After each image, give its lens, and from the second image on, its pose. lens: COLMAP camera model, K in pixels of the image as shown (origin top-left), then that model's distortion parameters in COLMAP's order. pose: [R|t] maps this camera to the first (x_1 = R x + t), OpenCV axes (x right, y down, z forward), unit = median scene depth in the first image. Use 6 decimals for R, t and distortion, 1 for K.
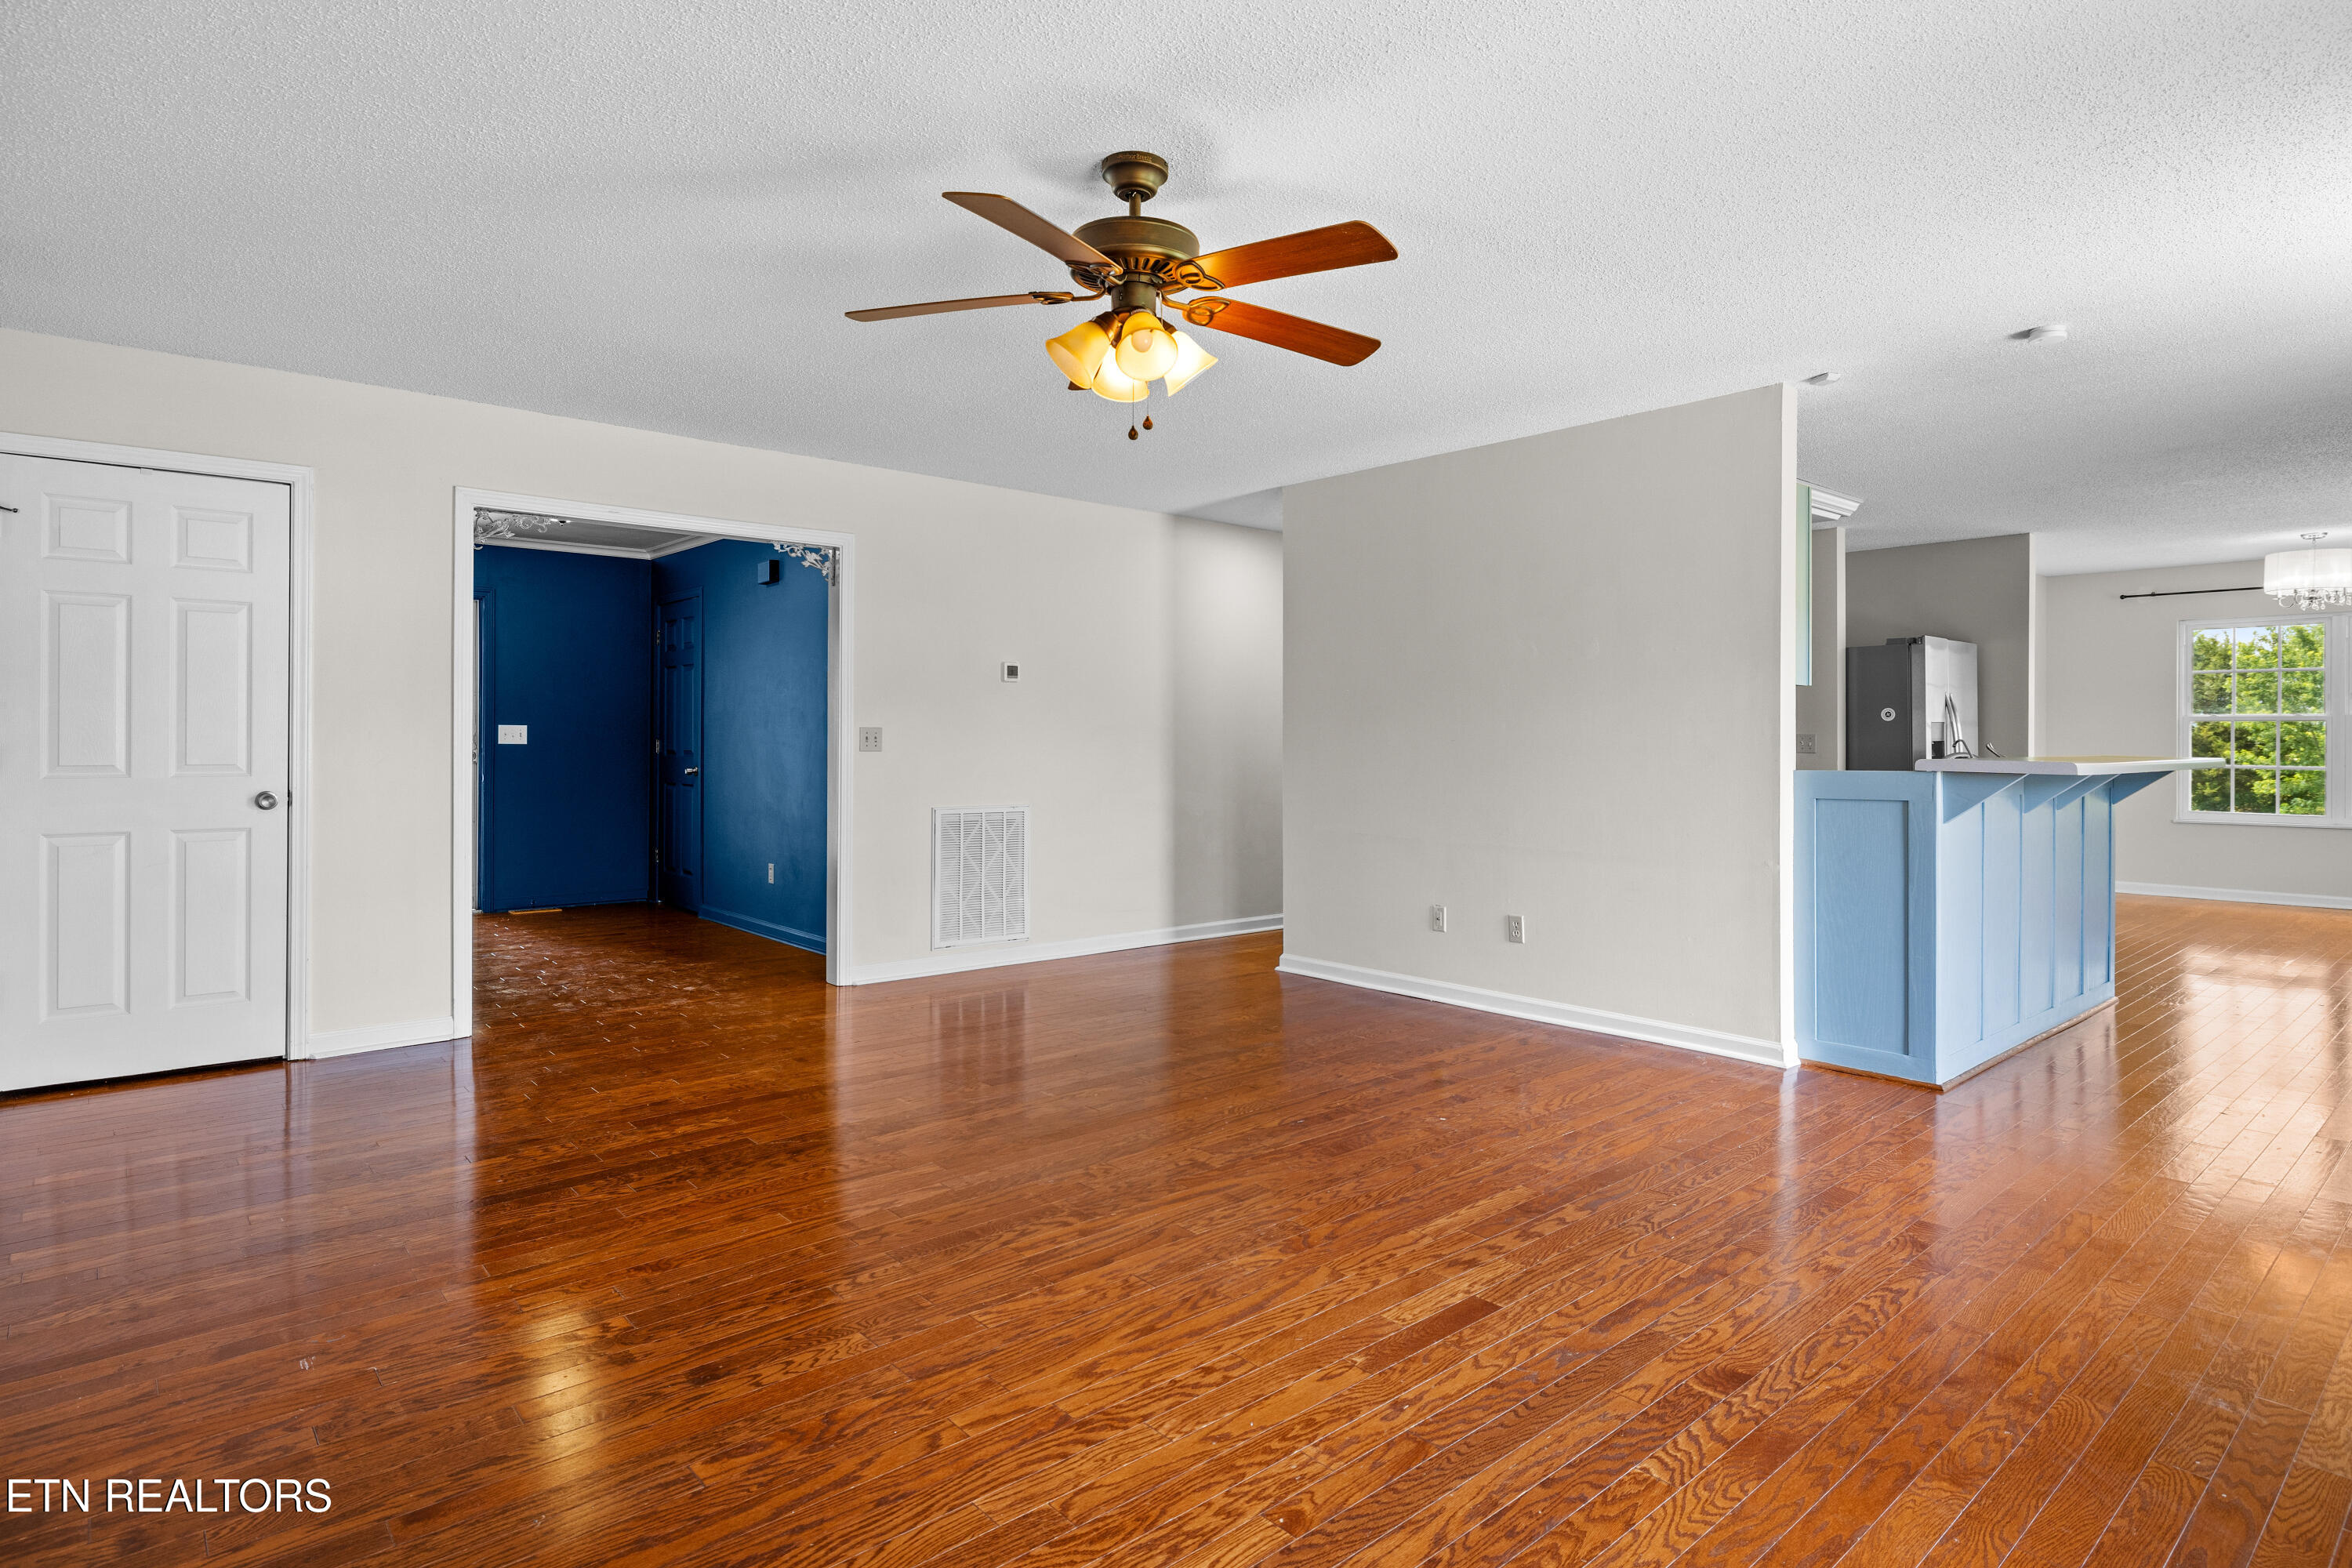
lens RADIAL K [[1248.7, 0, 1171.8], [0, 1248.7, 729.9], [0, 0, 1]] dist [-0.002694, -0.000165]
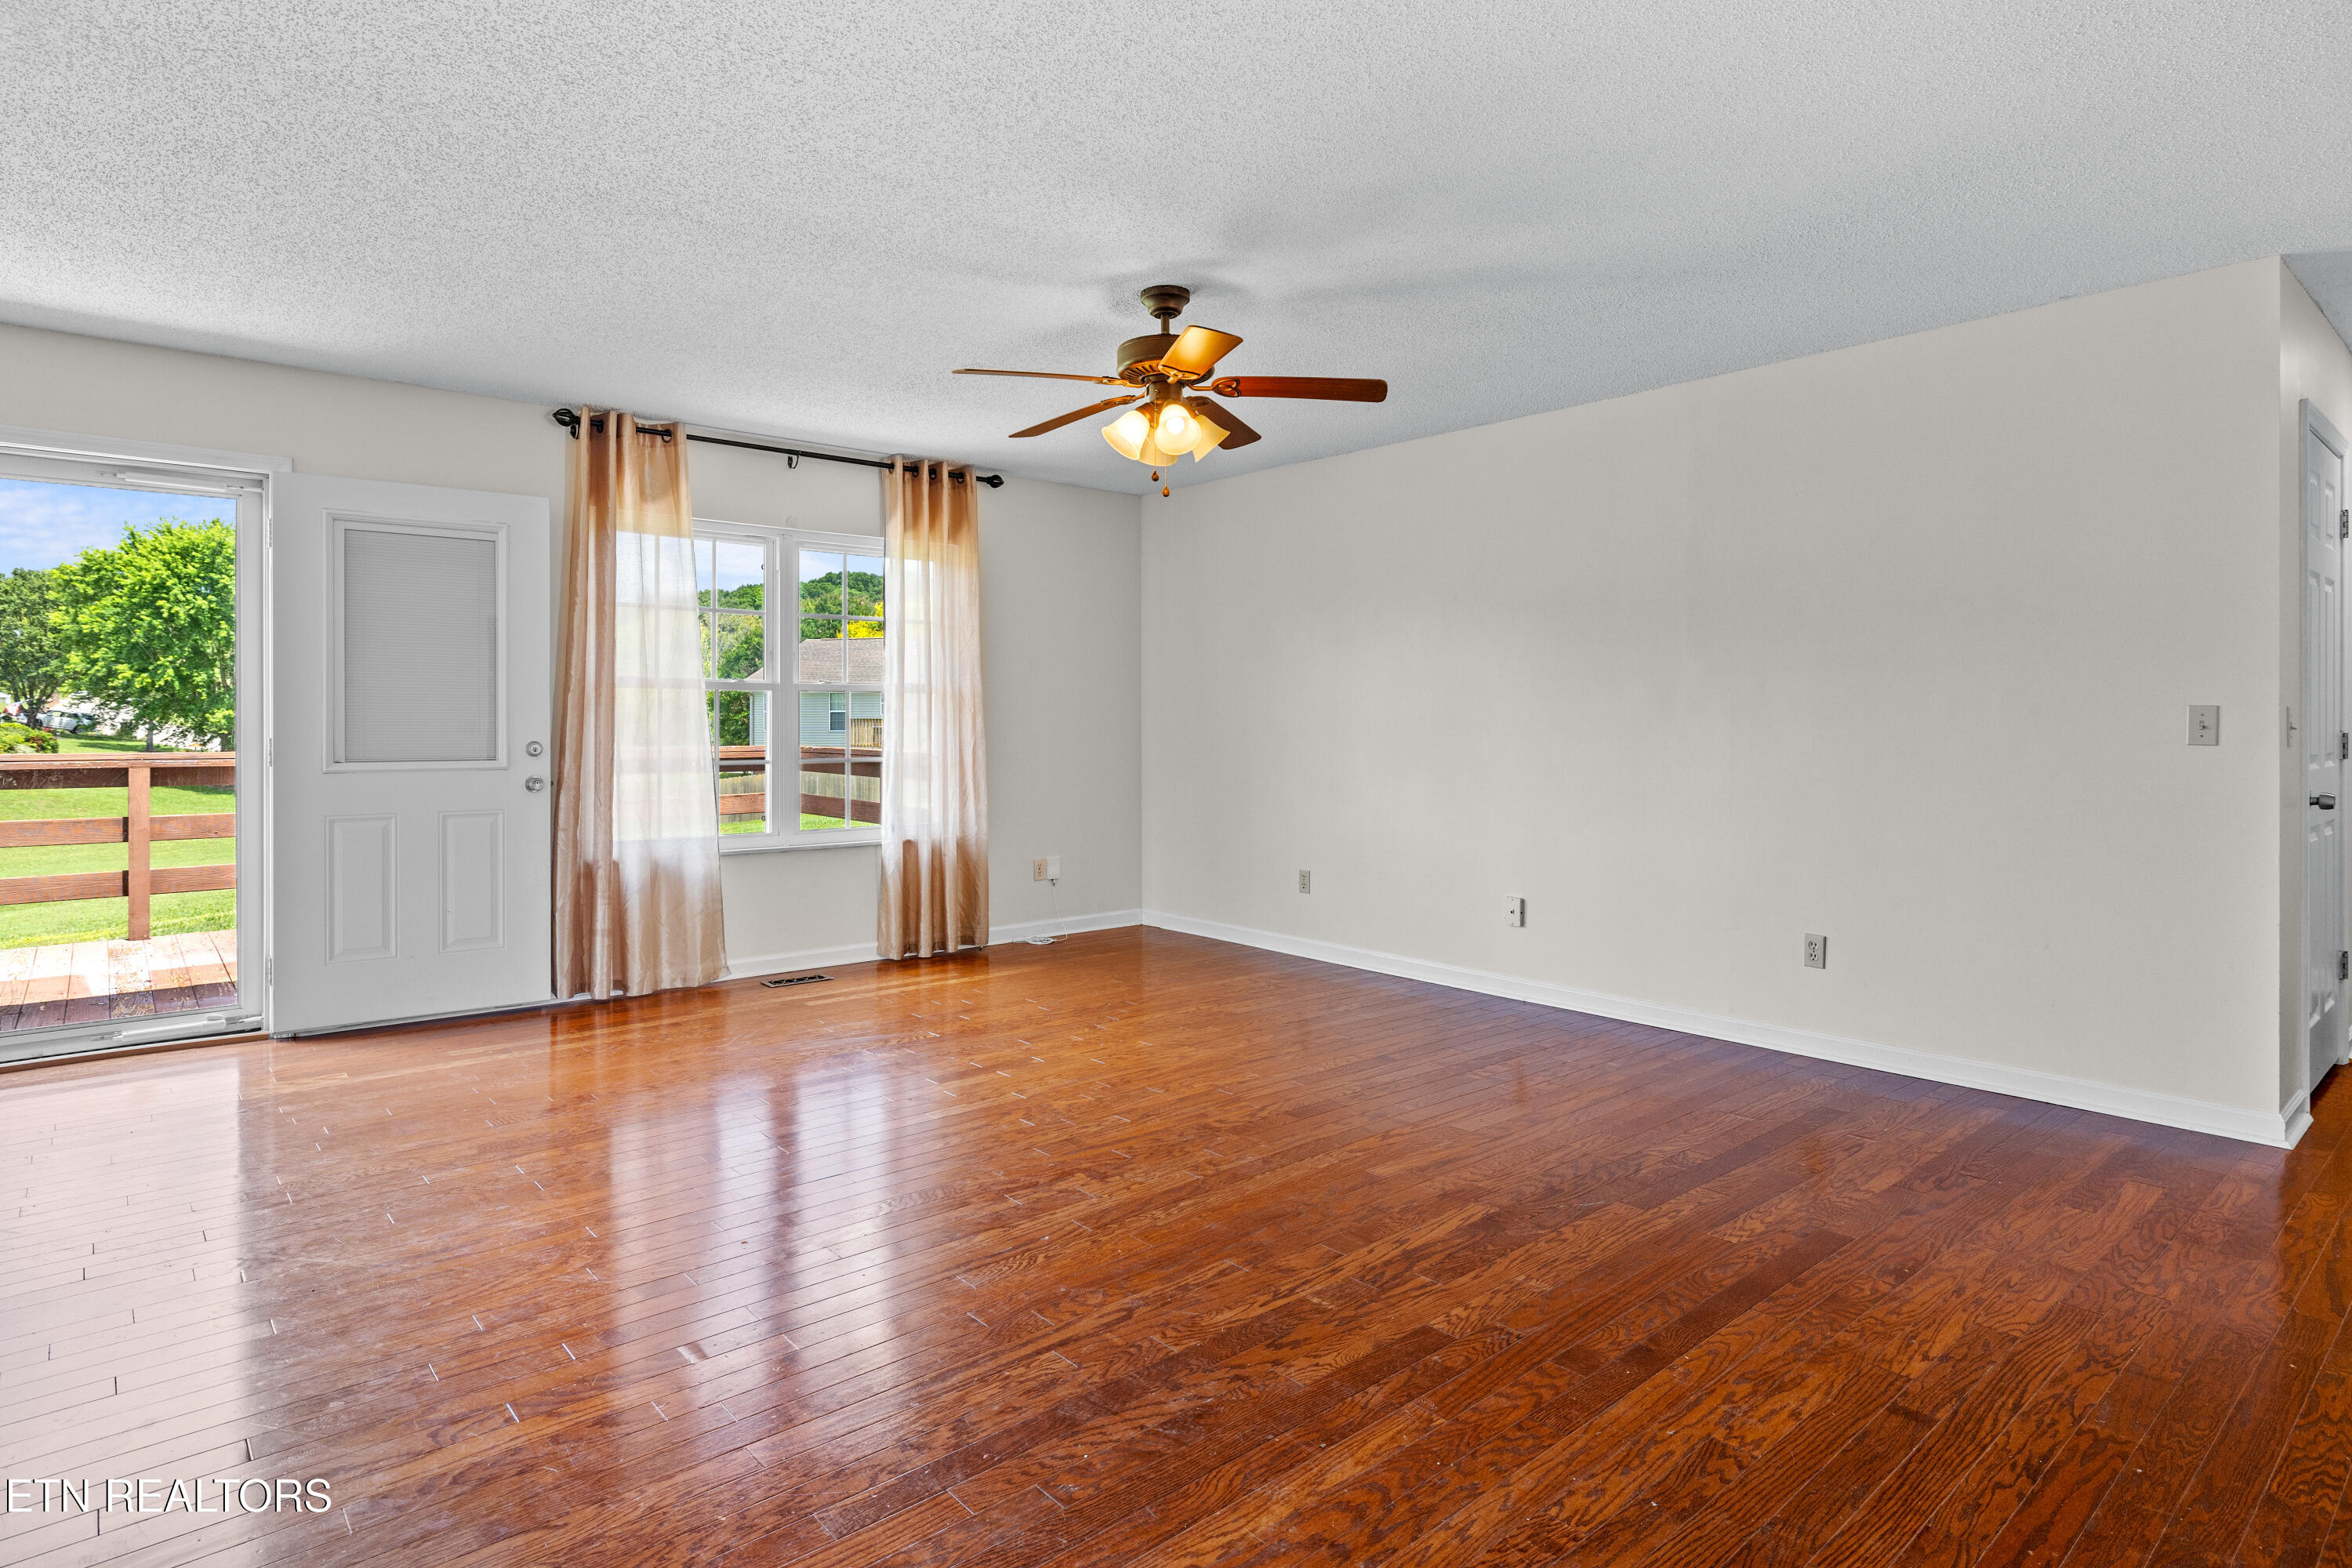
lens RADIAL K [[1248.7, 0, 1171.8], [0, 1248.7, 729.9], [0, 0, 1]] dist [-0.002694, -0.000165]
pose [[-0.999996, -0.002887, -0.000723, -0.035353], [-0.002887, 0.999996, 0.000287, 0.017112], [0.000723, 0.000289, -1.000000, 2.177359]]
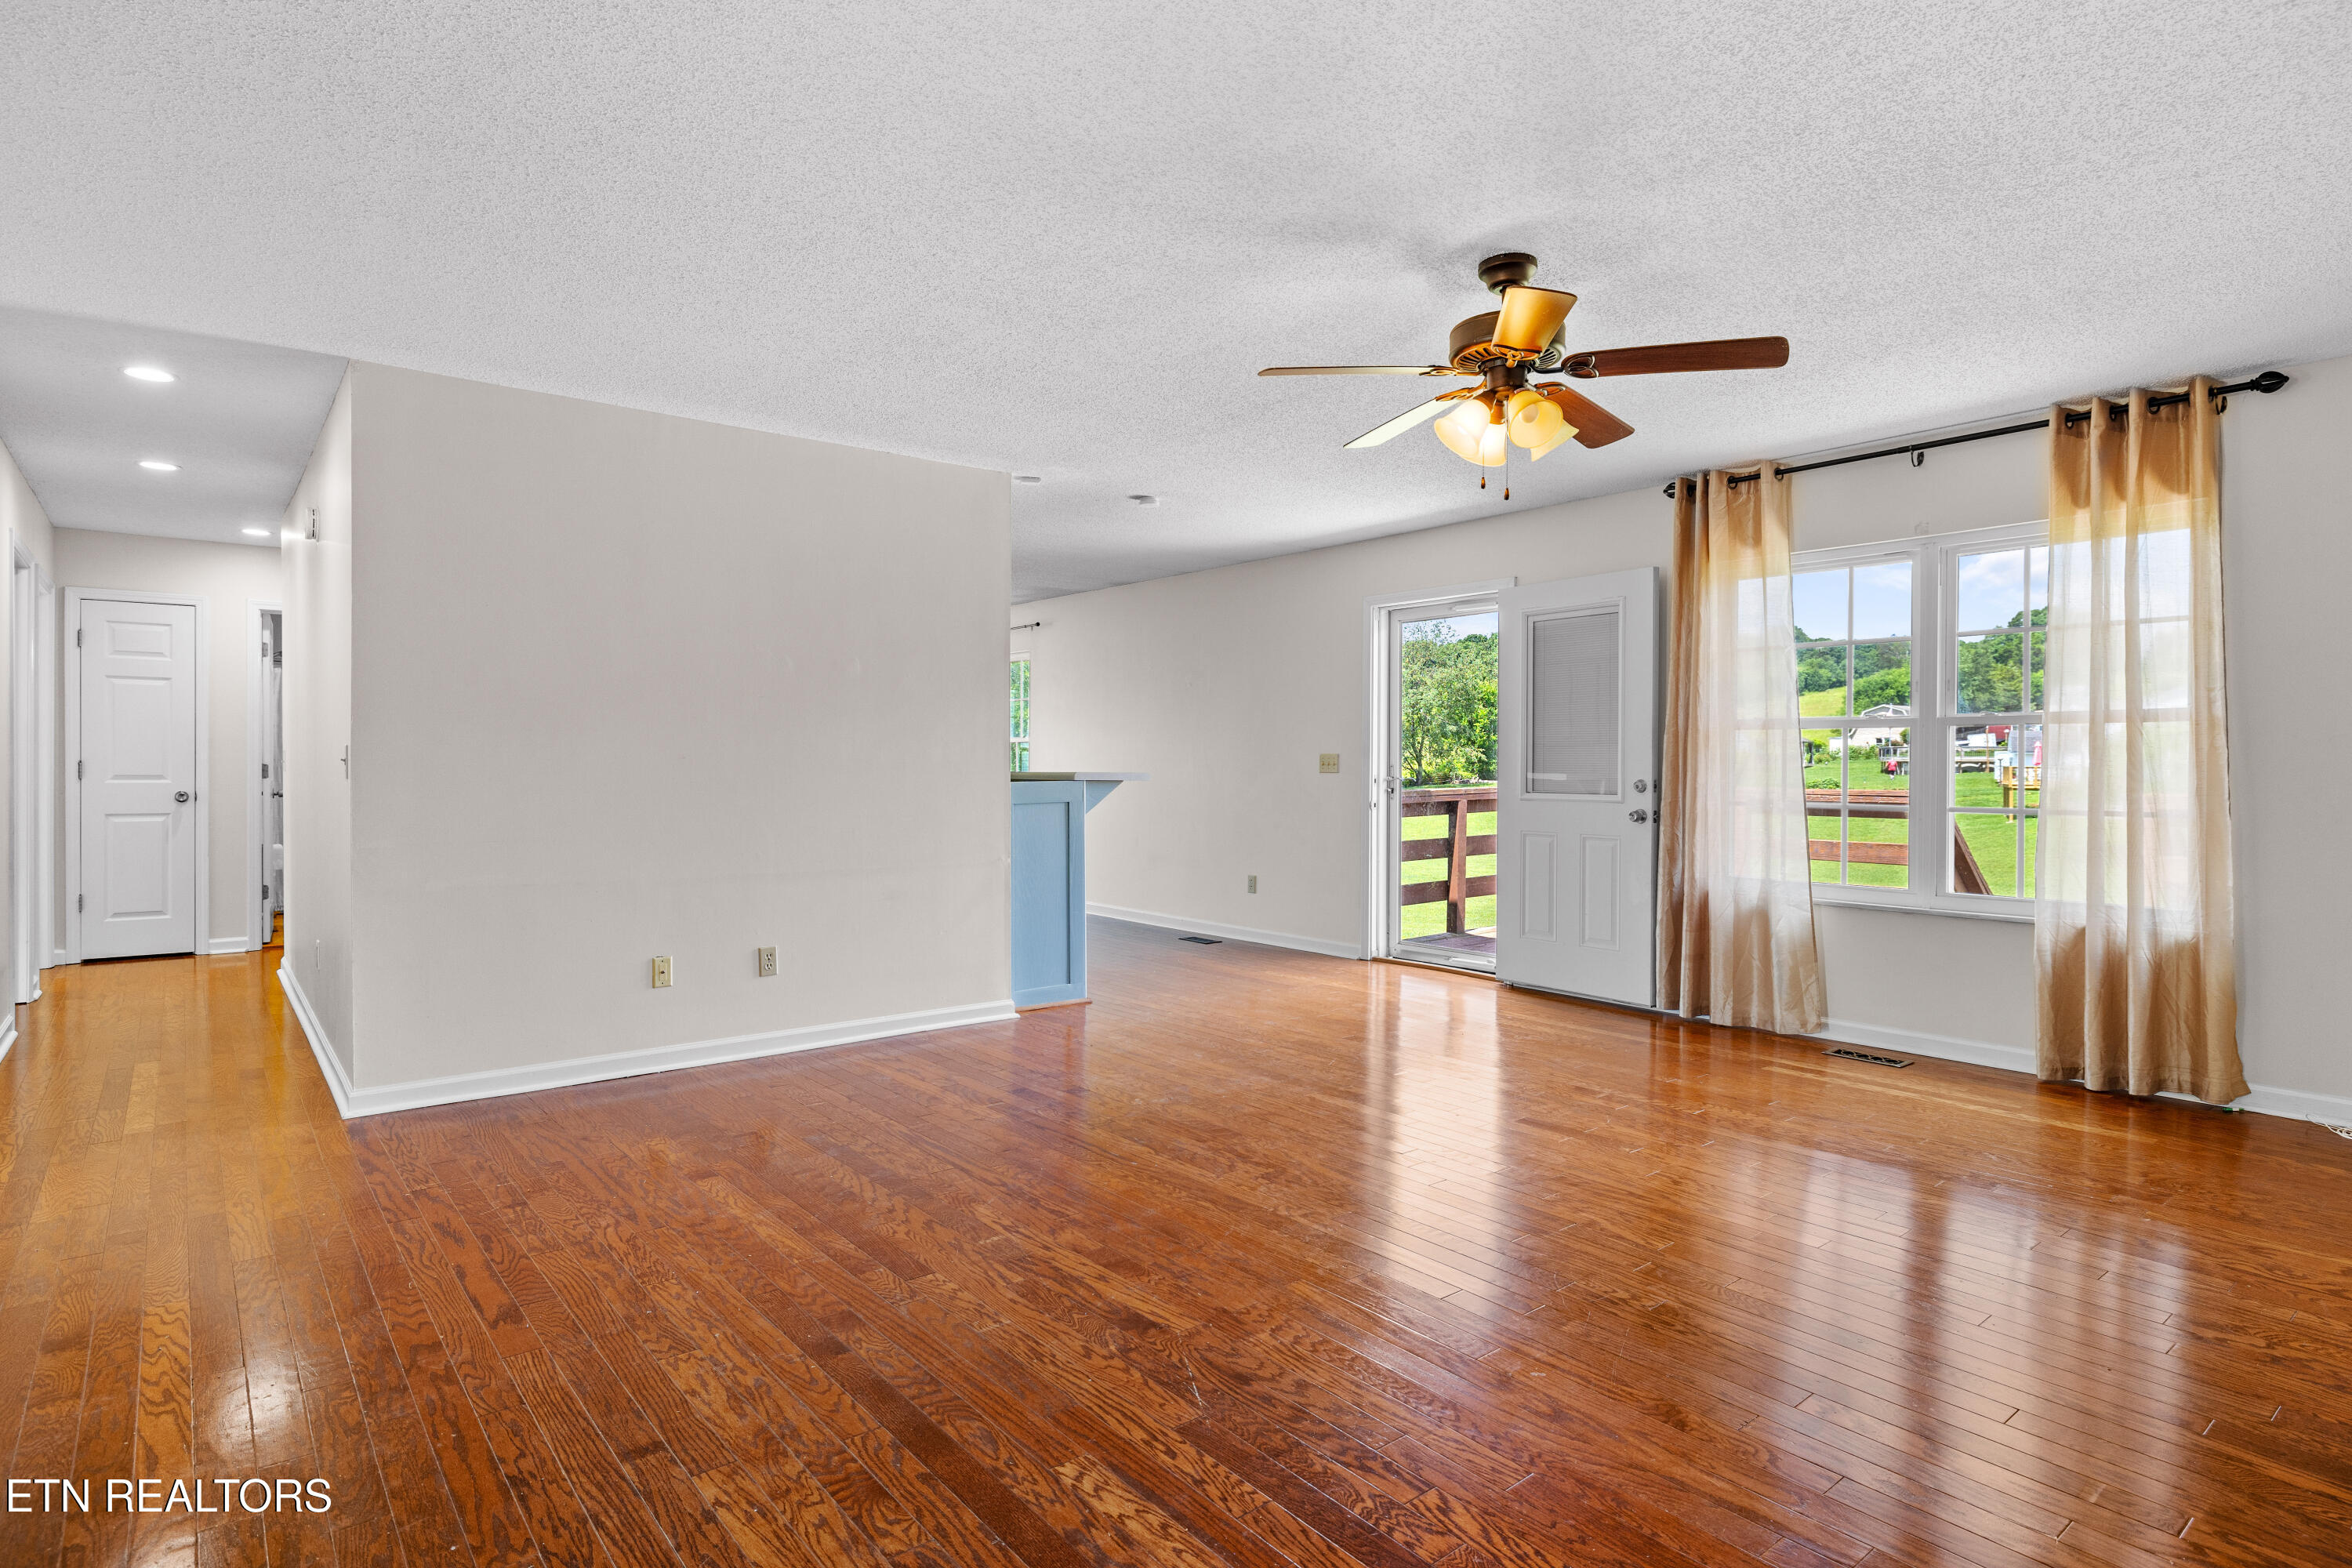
lens RADIAL K [[1232.7, 0, 1169.0], [0, 1232.7, 766.3], [0, 0, 1]] dist [-0.004270, -0.000018]
pose [[0.036780, -0.004317, 0.999314, -1.105815], [-0.008326, 0.999955, 0.004626, 0.012790], [-0.999289, -0.008491, 0.036743, 1.180629]]
